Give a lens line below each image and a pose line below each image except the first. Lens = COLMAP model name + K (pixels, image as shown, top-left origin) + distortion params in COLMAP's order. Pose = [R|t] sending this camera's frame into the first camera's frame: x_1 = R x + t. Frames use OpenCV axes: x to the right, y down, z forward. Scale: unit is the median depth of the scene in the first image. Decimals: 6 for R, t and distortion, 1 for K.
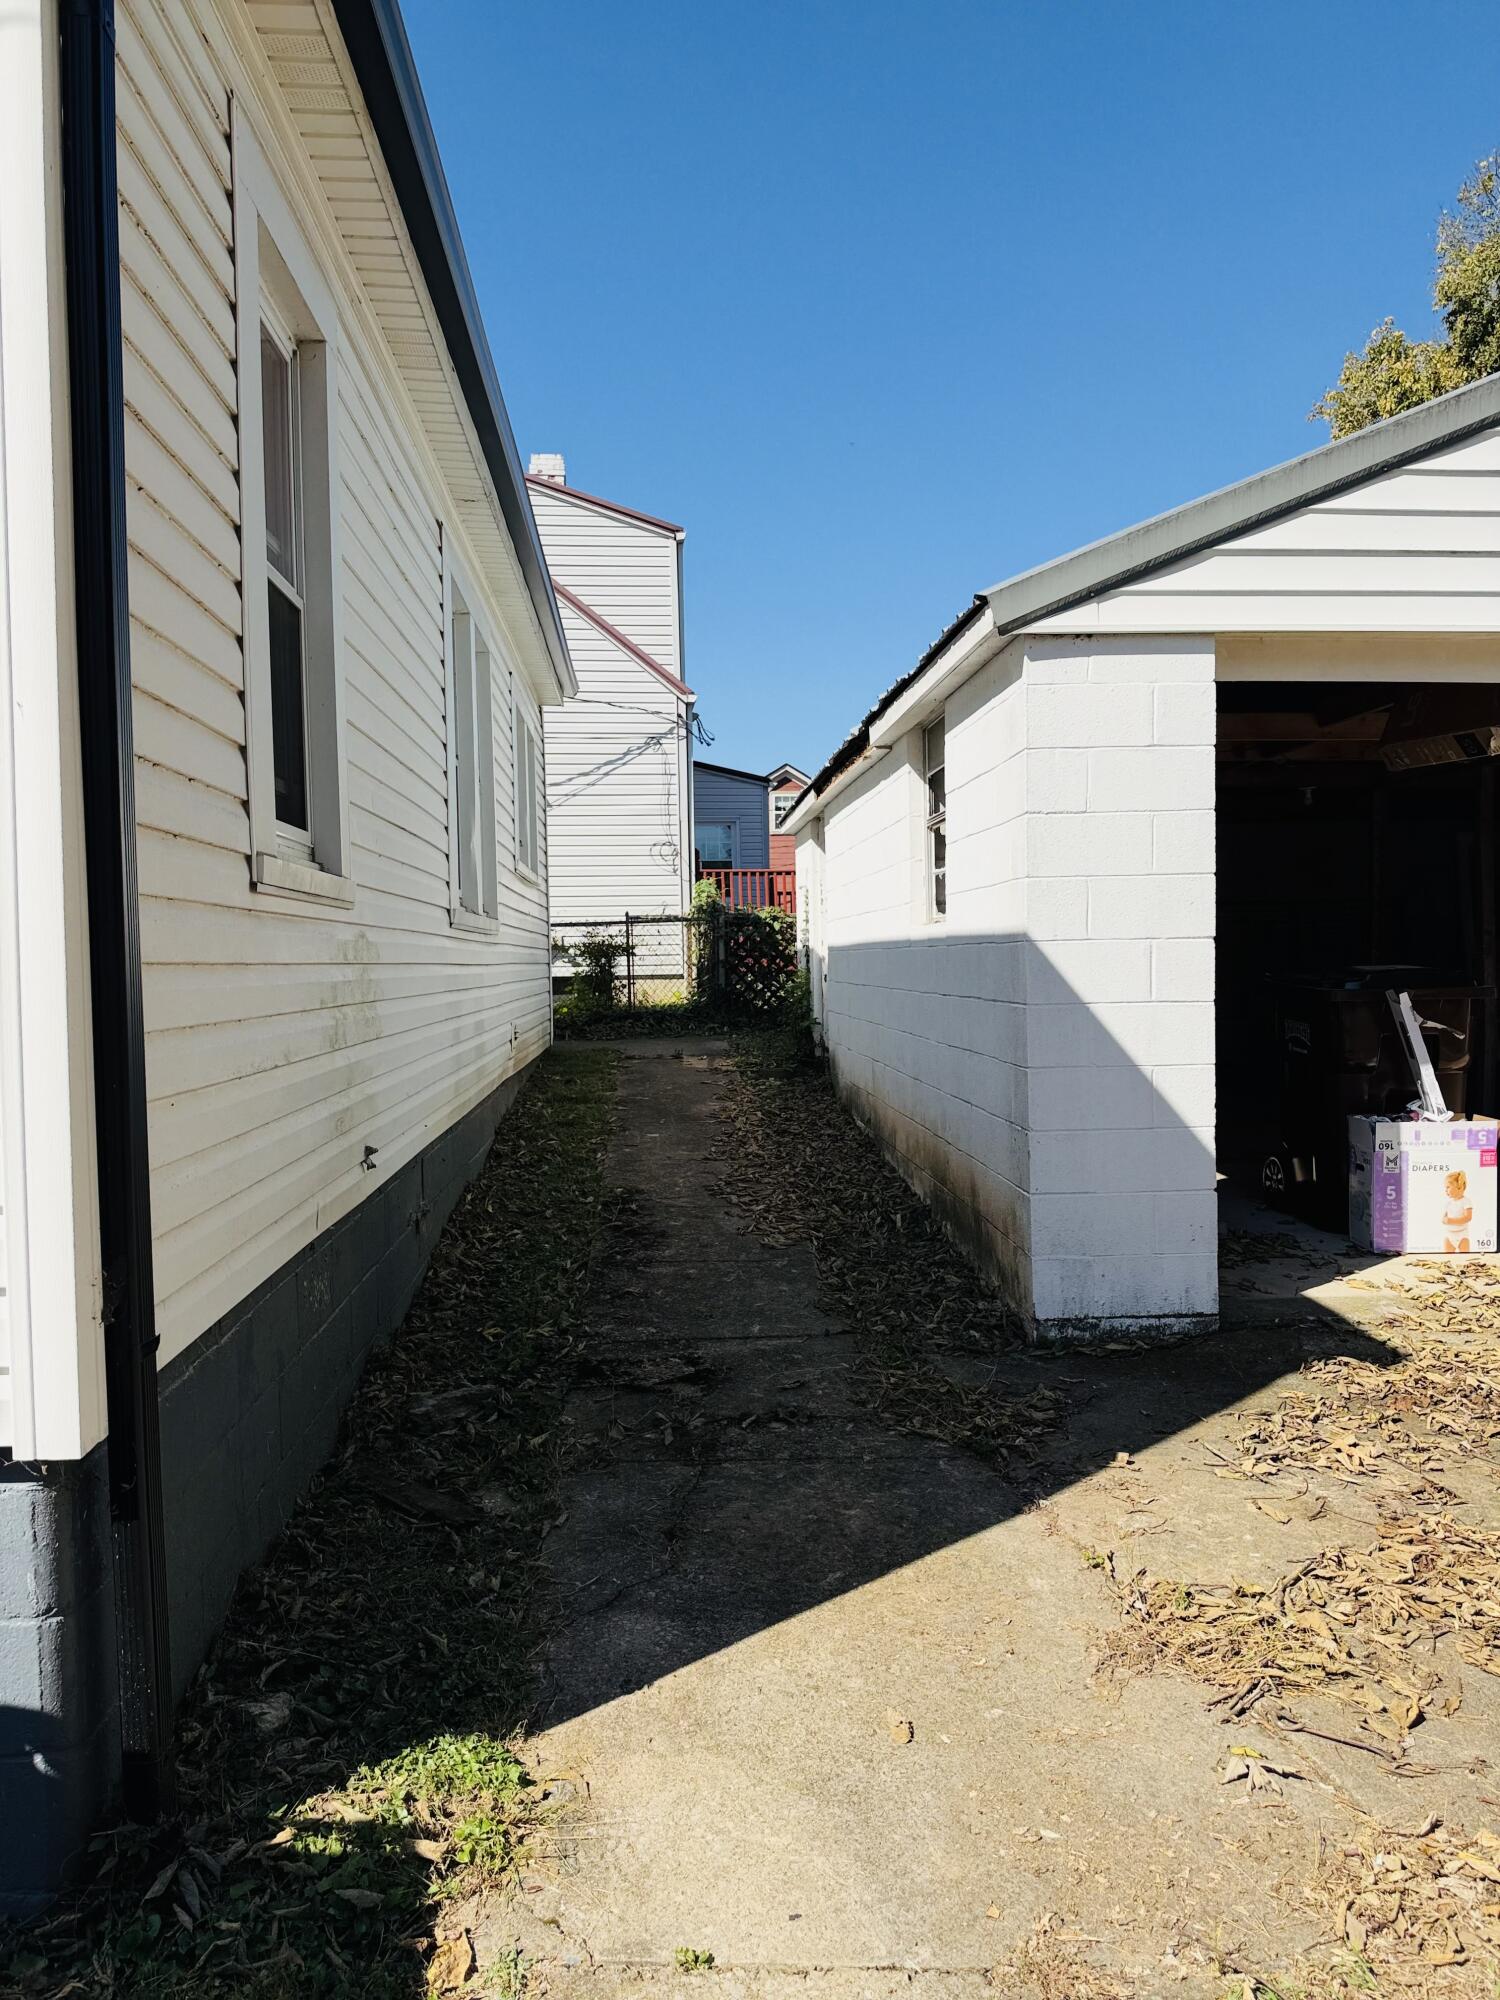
lens RADIAL K [[1526.9, 0, 750.0], [0, 1526.9, 1000.0], [0, 0, 1]] dist [0.138832, -0.260184]
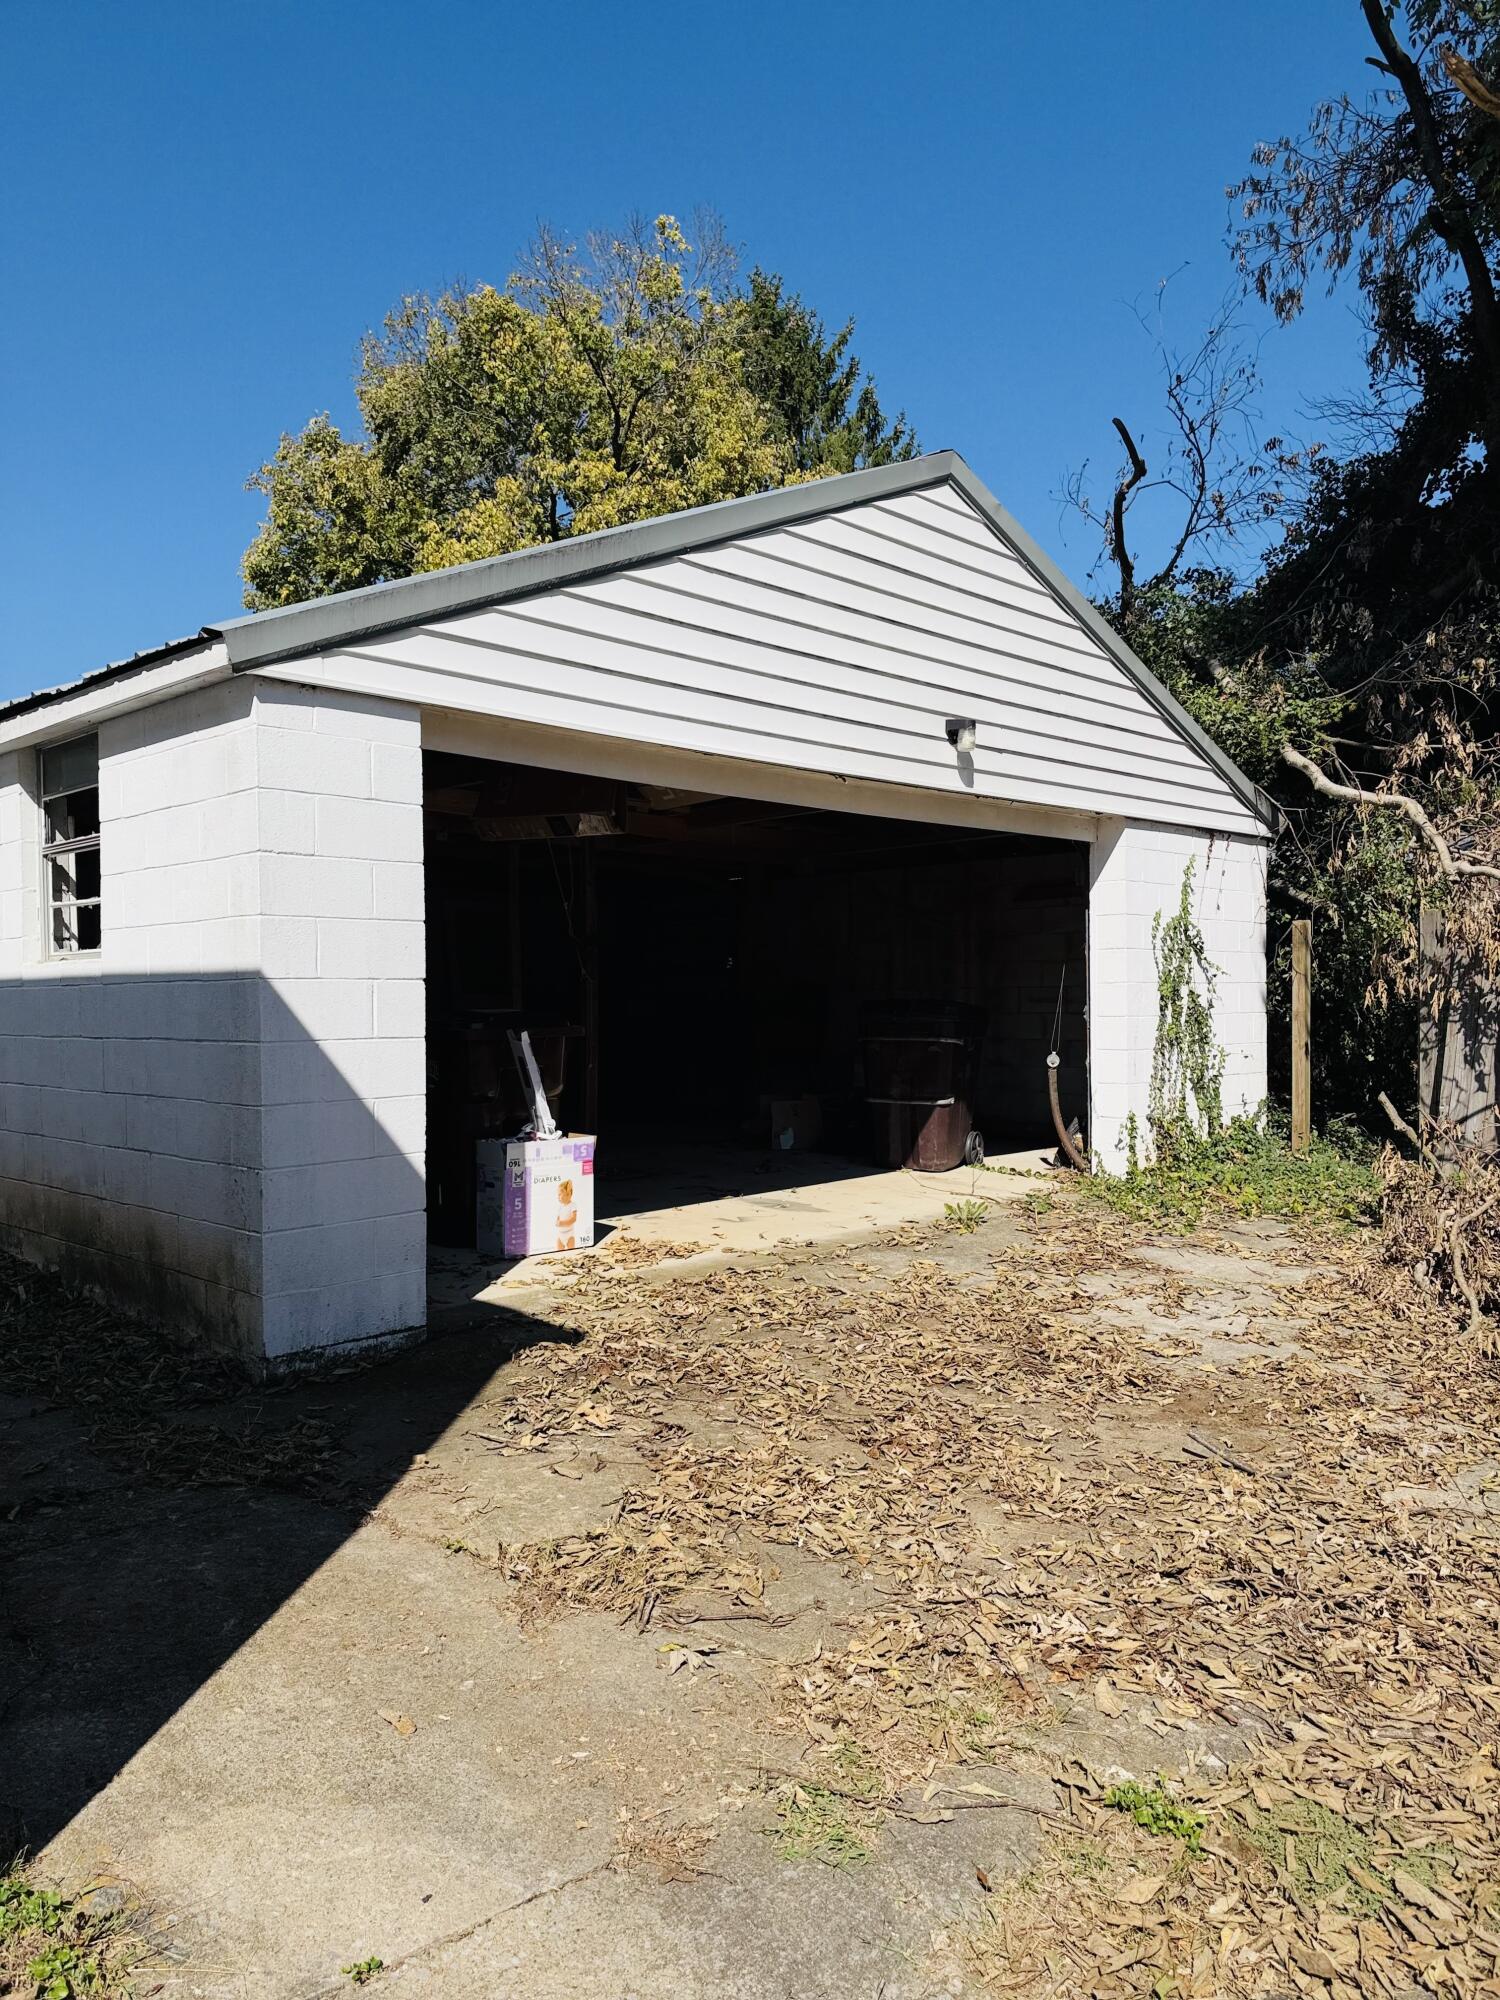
lens RADIAL K [[1526.9, 0, 750.0], [0, 1526.9, 1000.0], [0, 0, 1]] dist [0.138832, -0.260184]
pose [[0.749393, 0.001046, 0.662125, -0.250640], [0.026181, 0.999170, -0.031209, 0.014652], [-0.661608, 0.040723, 0.748743, 0.029079]]
